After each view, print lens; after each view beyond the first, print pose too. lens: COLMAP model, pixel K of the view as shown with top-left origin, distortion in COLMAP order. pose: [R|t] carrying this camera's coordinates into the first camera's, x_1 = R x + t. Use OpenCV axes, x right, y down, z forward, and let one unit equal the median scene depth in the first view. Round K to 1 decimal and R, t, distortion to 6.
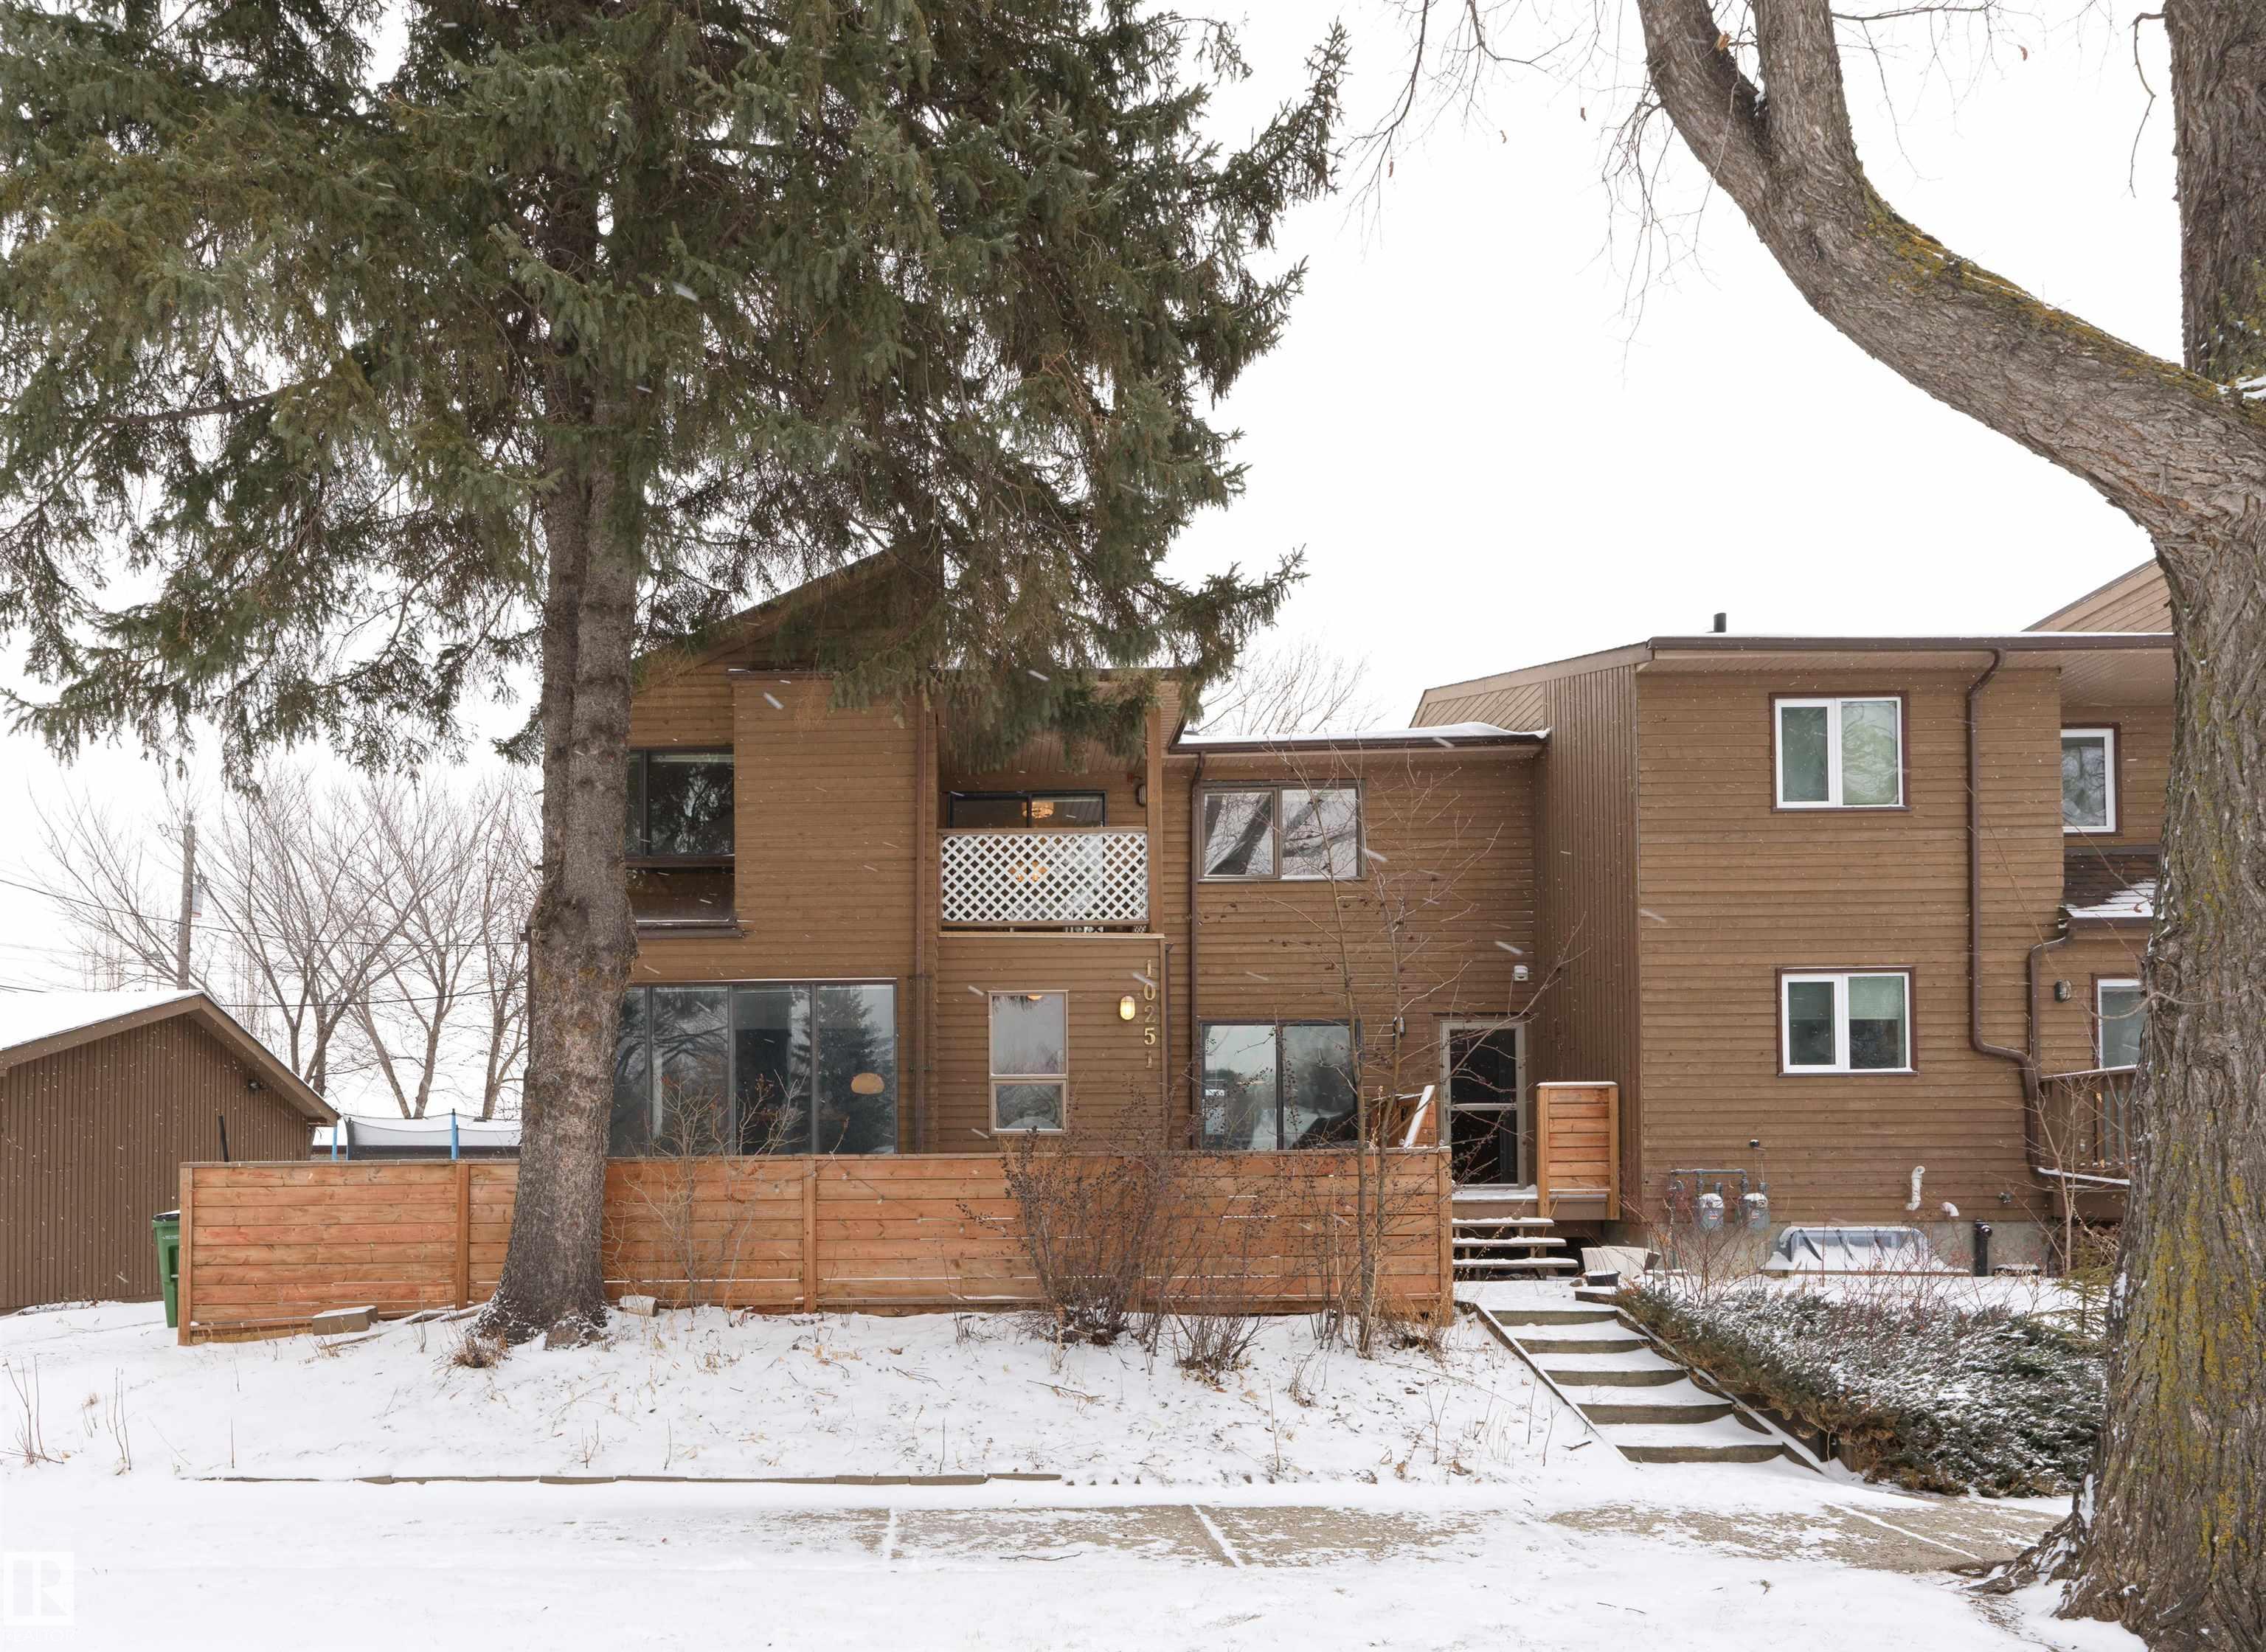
lens RADIAL K [[1370.9, 0, 1133.0], [0, 1370.9, 826.0], [0, 0, 1]] dist [0.019051, 0.000709]
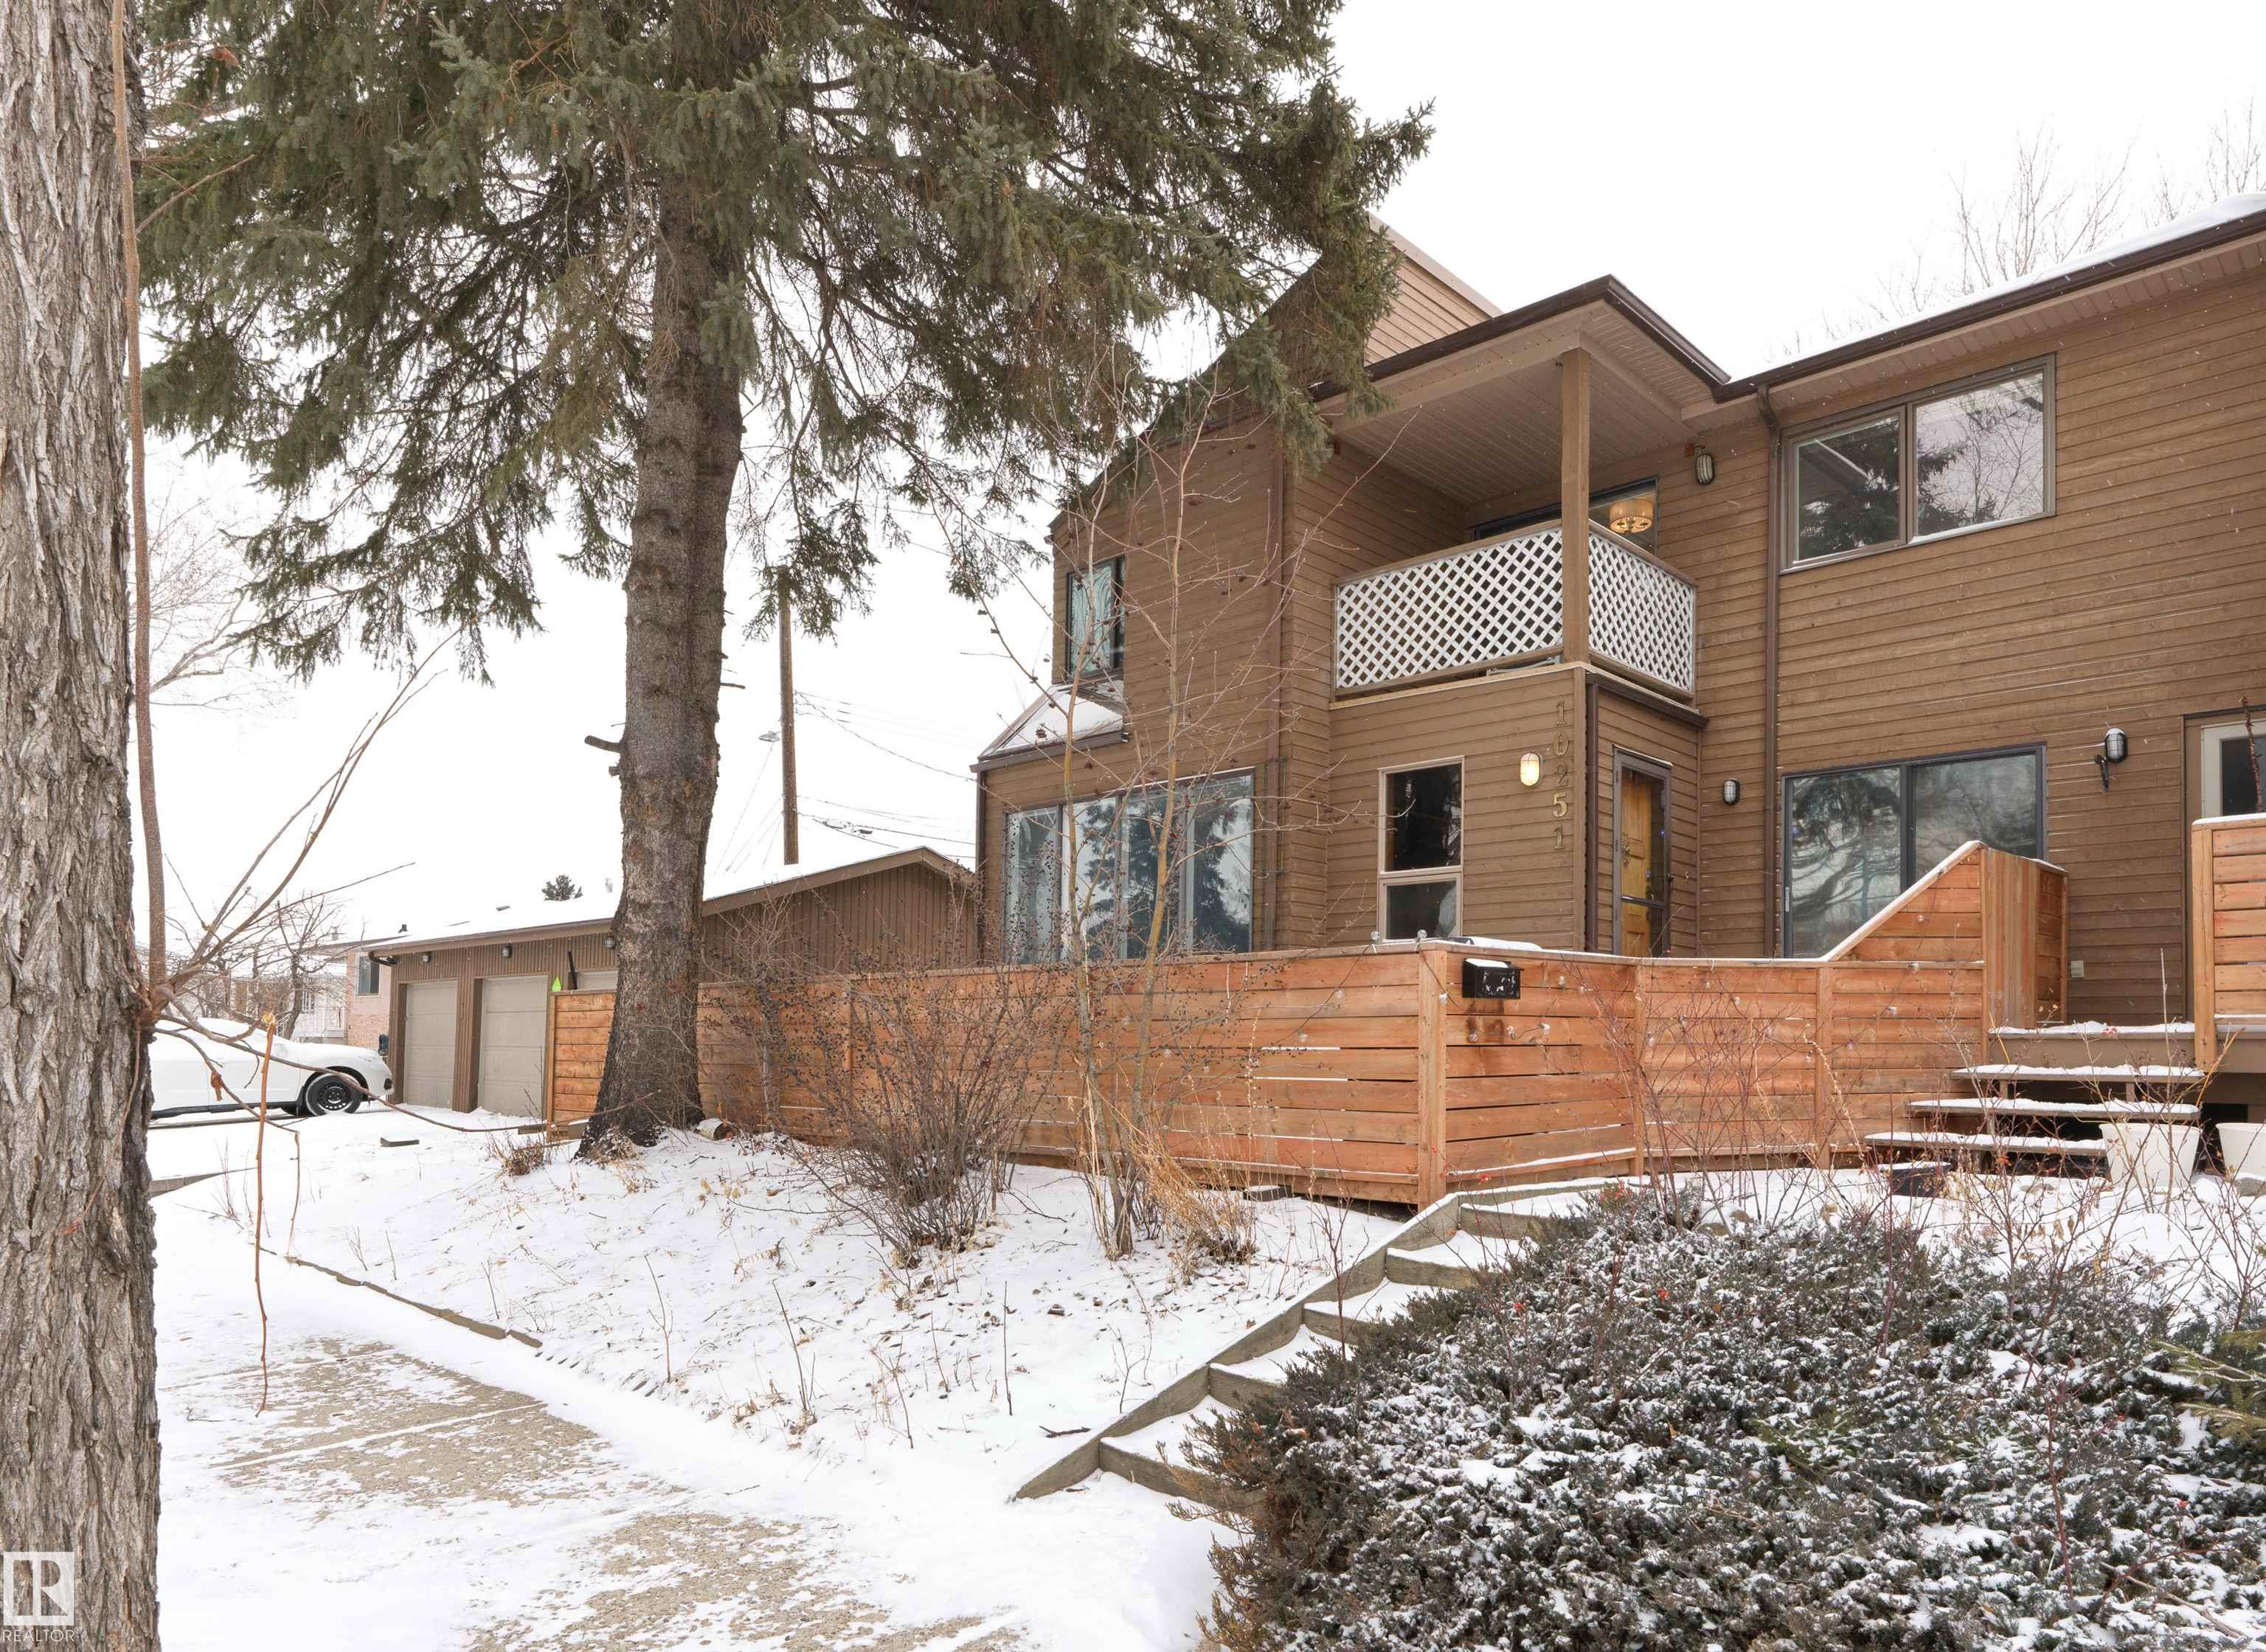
lens RADIAL K [[1370.9, 0, 1133.0], [0, 1370.9, 826.0], [0, 0, 1]] dist [0.019051, 0.000709]
pose [[0.740859, -0.082970, -0.666516, 0.312531], [0.174351, 0.982081, 0.071545, 0.069438], [0.648637, -0.169212, 0.742049, 0.293800]]
